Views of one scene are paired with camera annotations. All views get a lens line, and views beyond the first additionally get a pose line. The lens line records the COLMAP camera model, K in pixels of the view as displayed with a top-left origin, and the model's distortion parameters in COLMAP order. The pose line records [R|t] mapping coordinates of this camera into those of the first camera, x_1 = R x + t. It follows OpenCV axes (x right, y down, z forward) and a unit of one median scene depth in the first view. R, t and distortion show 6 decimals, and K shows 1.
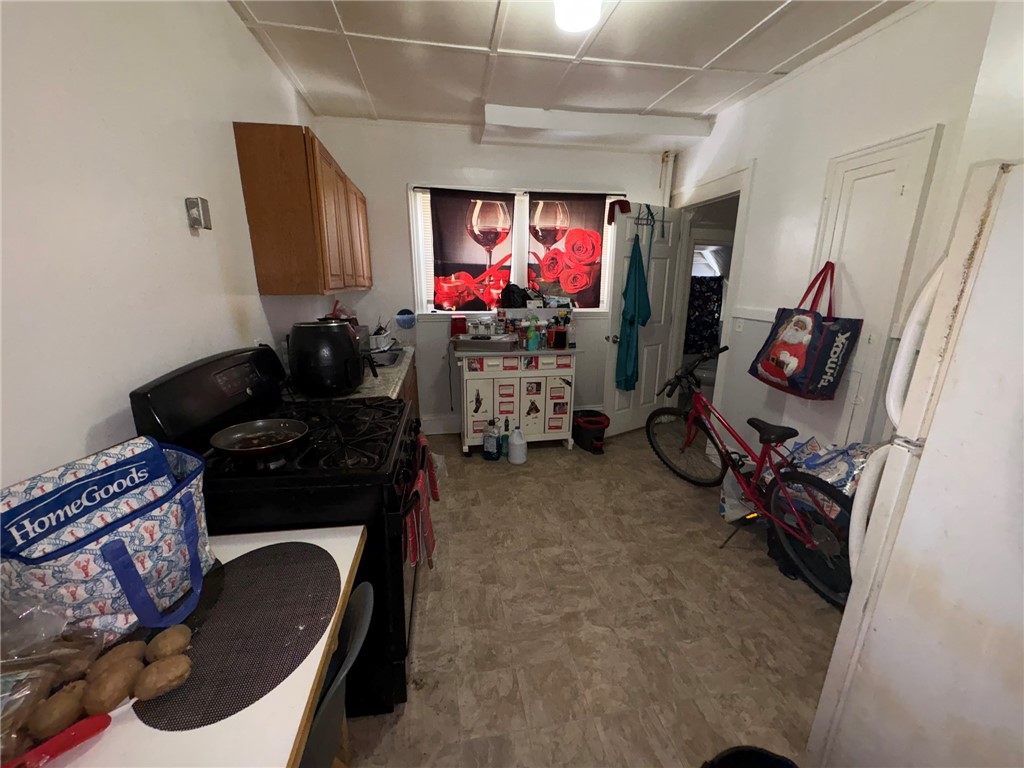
lens RADIAL K [[404.7, 0, 509.4], [0, 404.7, 386.8], [0, 0, 1]] dist [0.003313, -0.001211]
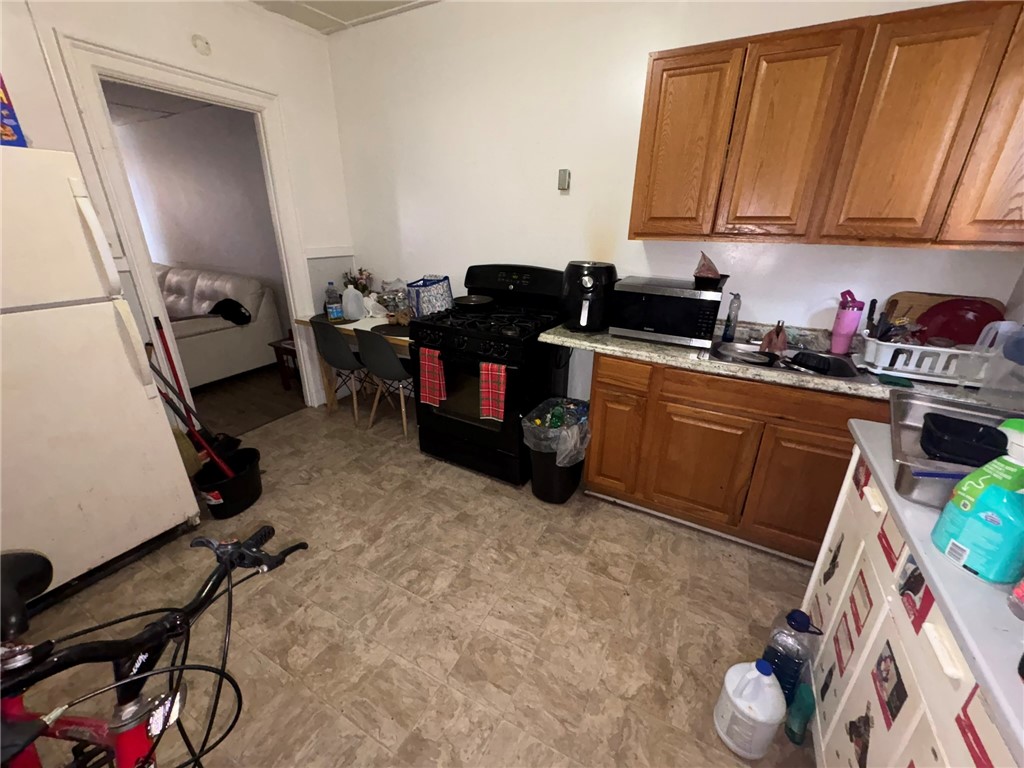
lens RADIAL K [[404.7, 0, 510.0], [0, 404.7, 381.9], [0, 0, 1]] dist [0.003313, -0.001211]
pose [[-0.625540, 0.269806, -0.732055, 0.634342], [-0.211170, 0.844726, 0.491777, -0.416907], [0.751070, 0.462215, -0.471435, 1.655954]]
